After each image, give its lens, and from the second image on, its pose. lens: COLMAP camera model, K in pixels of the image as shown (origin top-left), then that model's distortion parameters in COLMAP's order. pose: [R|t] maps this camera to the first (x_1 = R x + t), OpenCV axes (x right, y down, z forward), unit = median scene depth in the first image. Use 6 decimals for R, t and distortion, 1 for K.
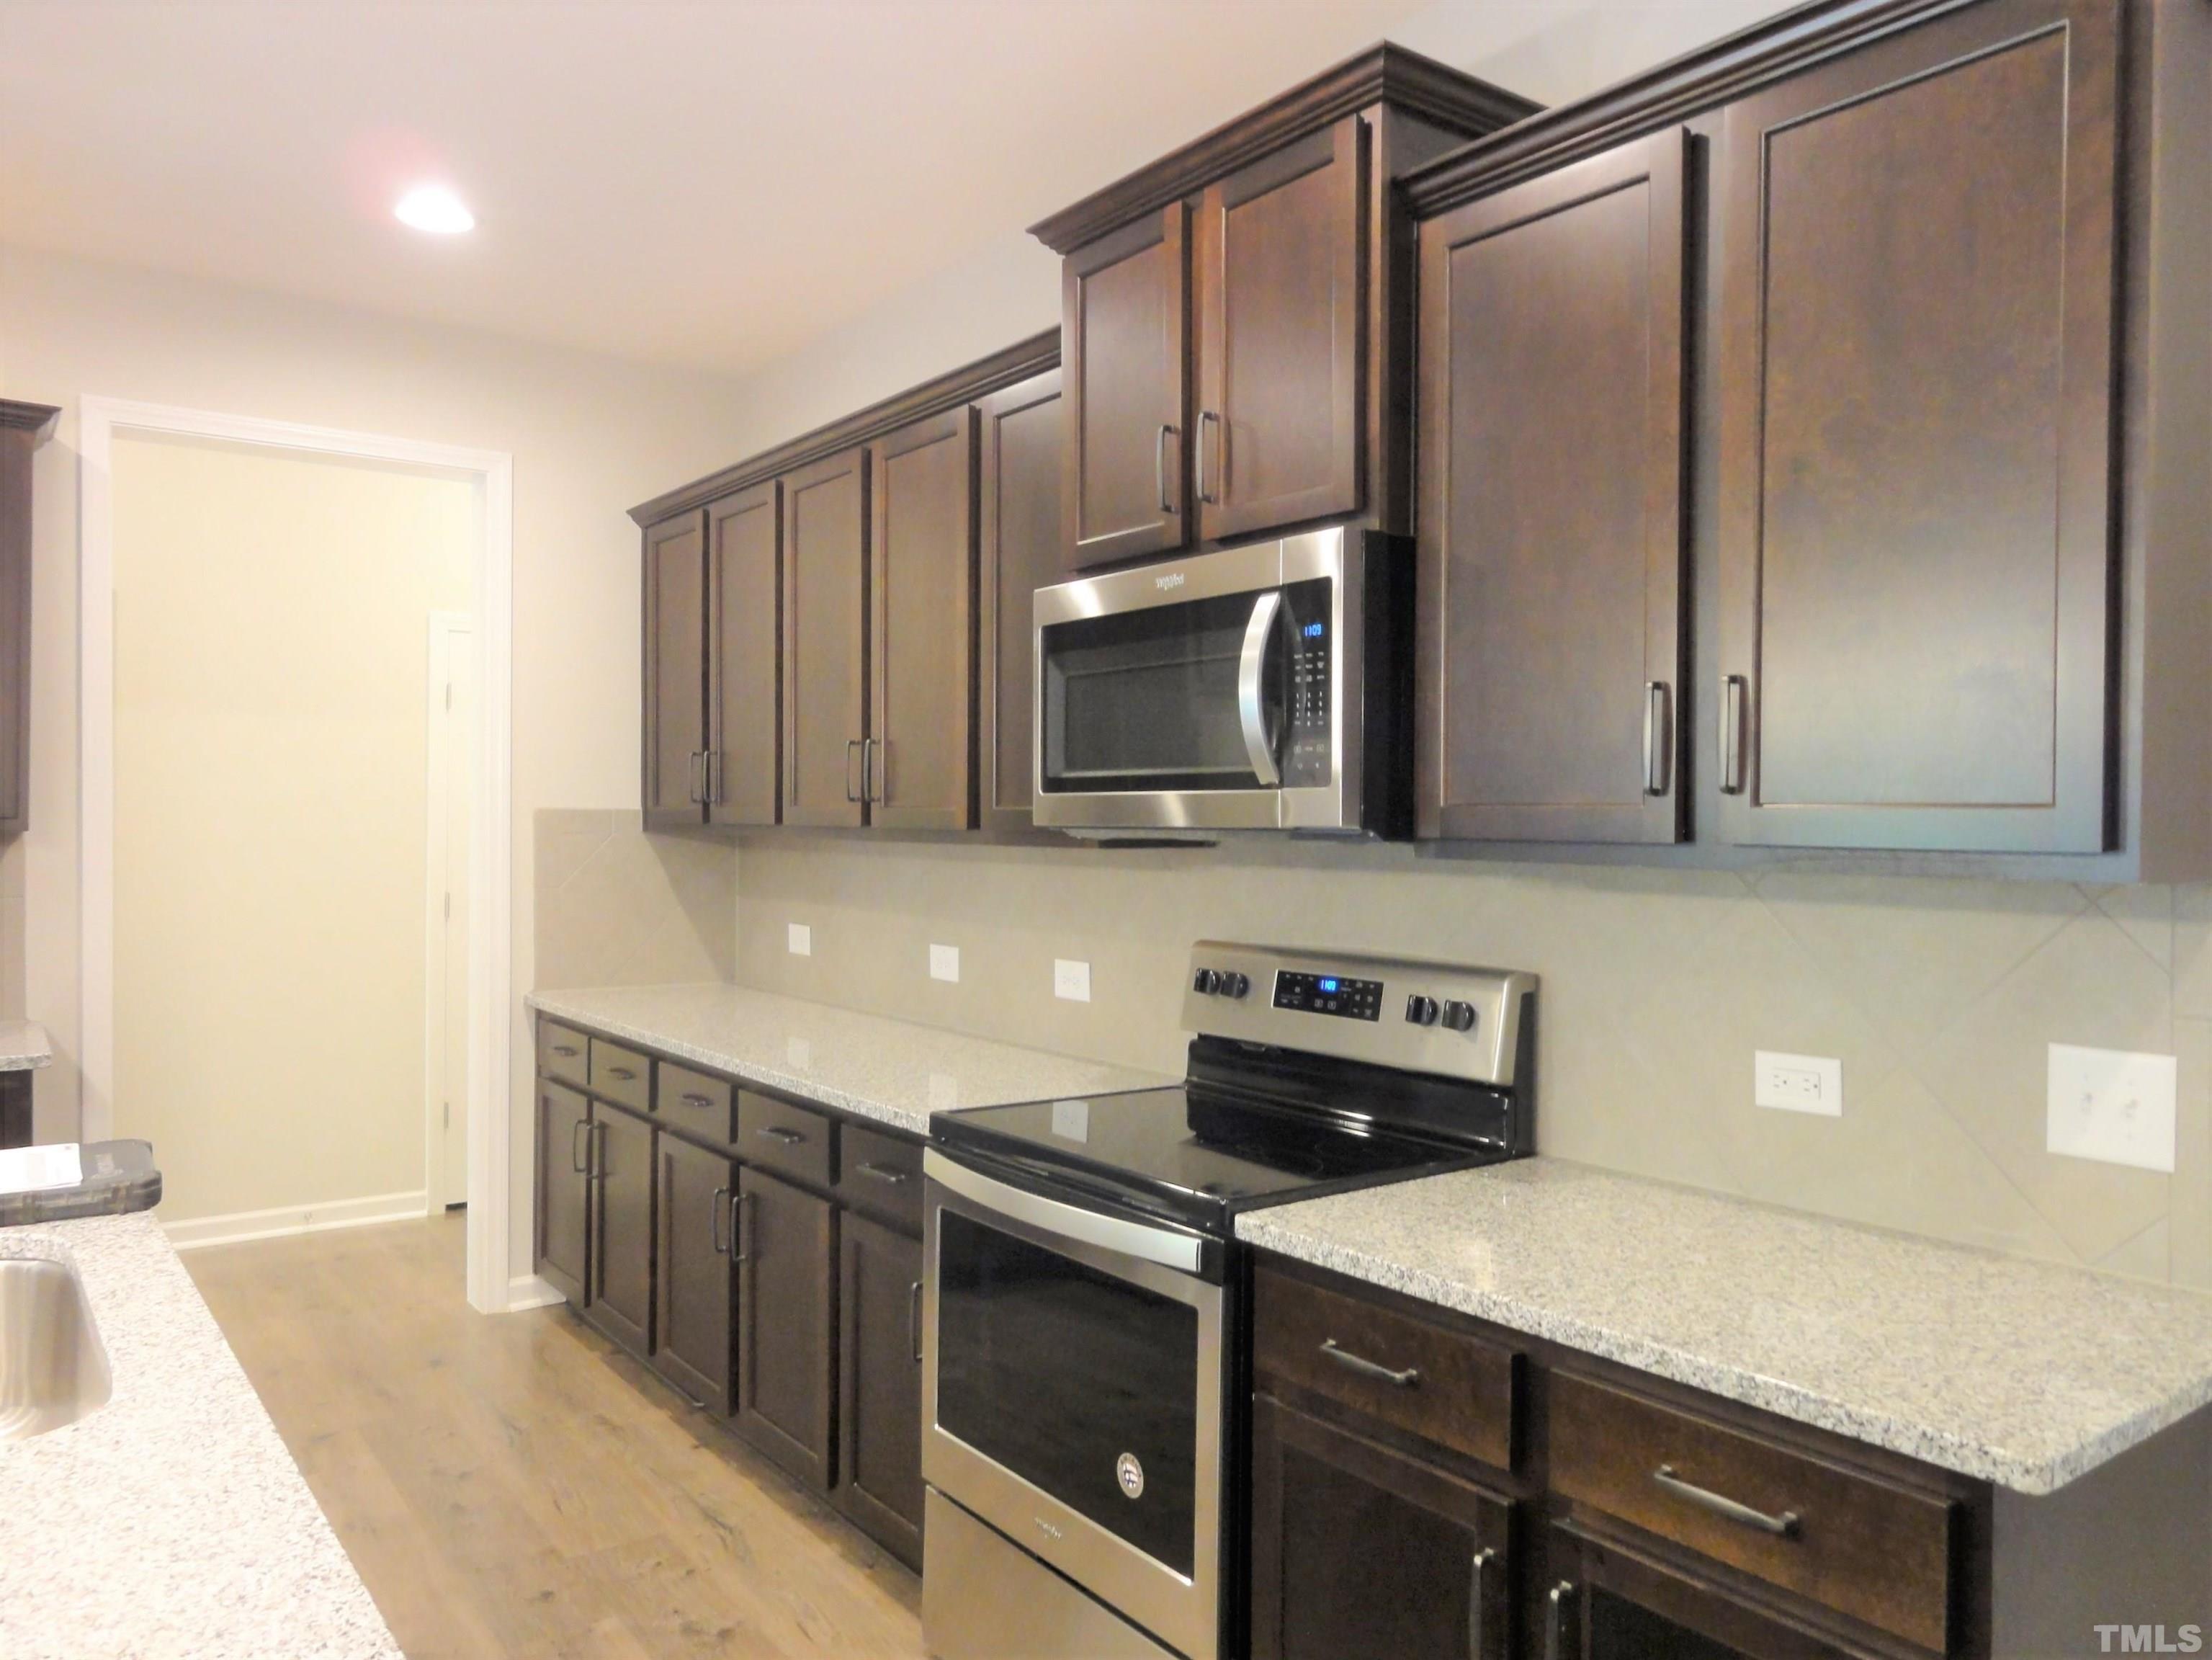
lens RADIAL K [[1577.0, 0, 1106.0], [0, 1577.0, 830.0], [0, 0, 1]] dist [0.000956, 0.005984]
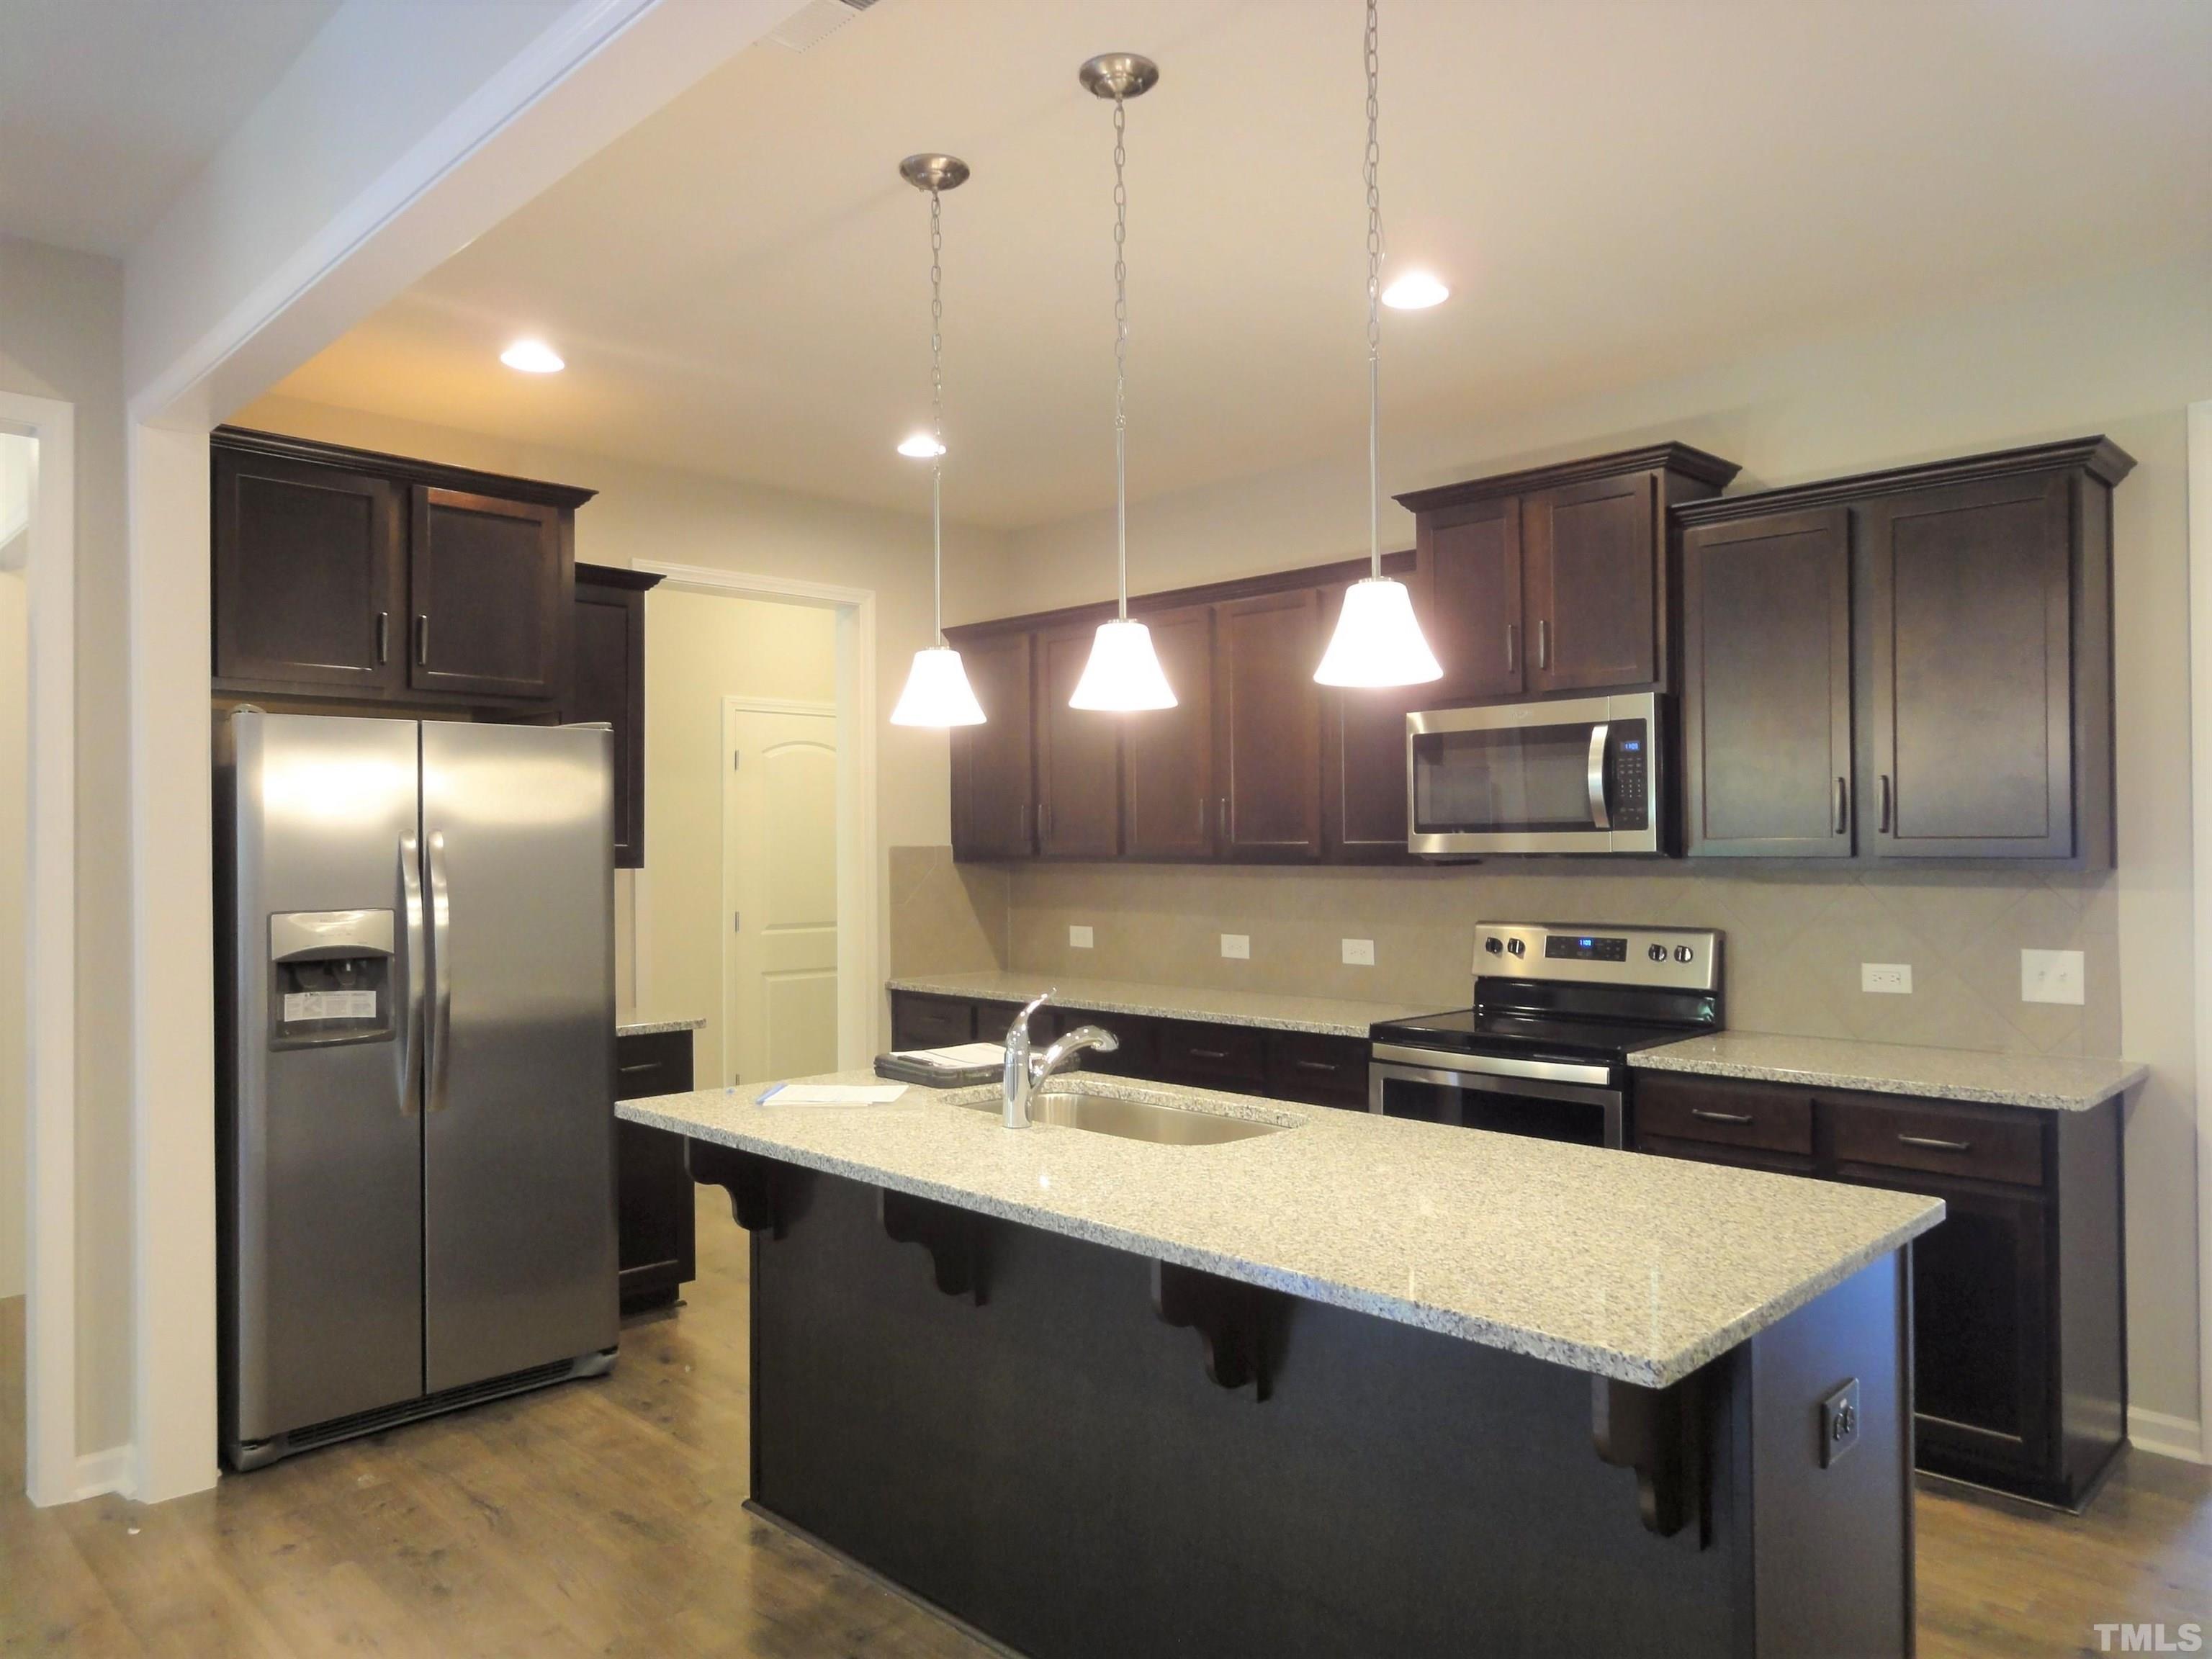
lens RADIAL K [[1491.1, 0, 1106.0], [0, 1491.1, 829.5], [0, 0, 1]] dist [-0.008557, 0.011972]
pose [[0.990203, -0.014873, 0.138842, -0.724408], [0.016933, 0.999763, -0.013666, -0.014269], [-0.138606, 0.015883, 0.990220, -0.651870]]
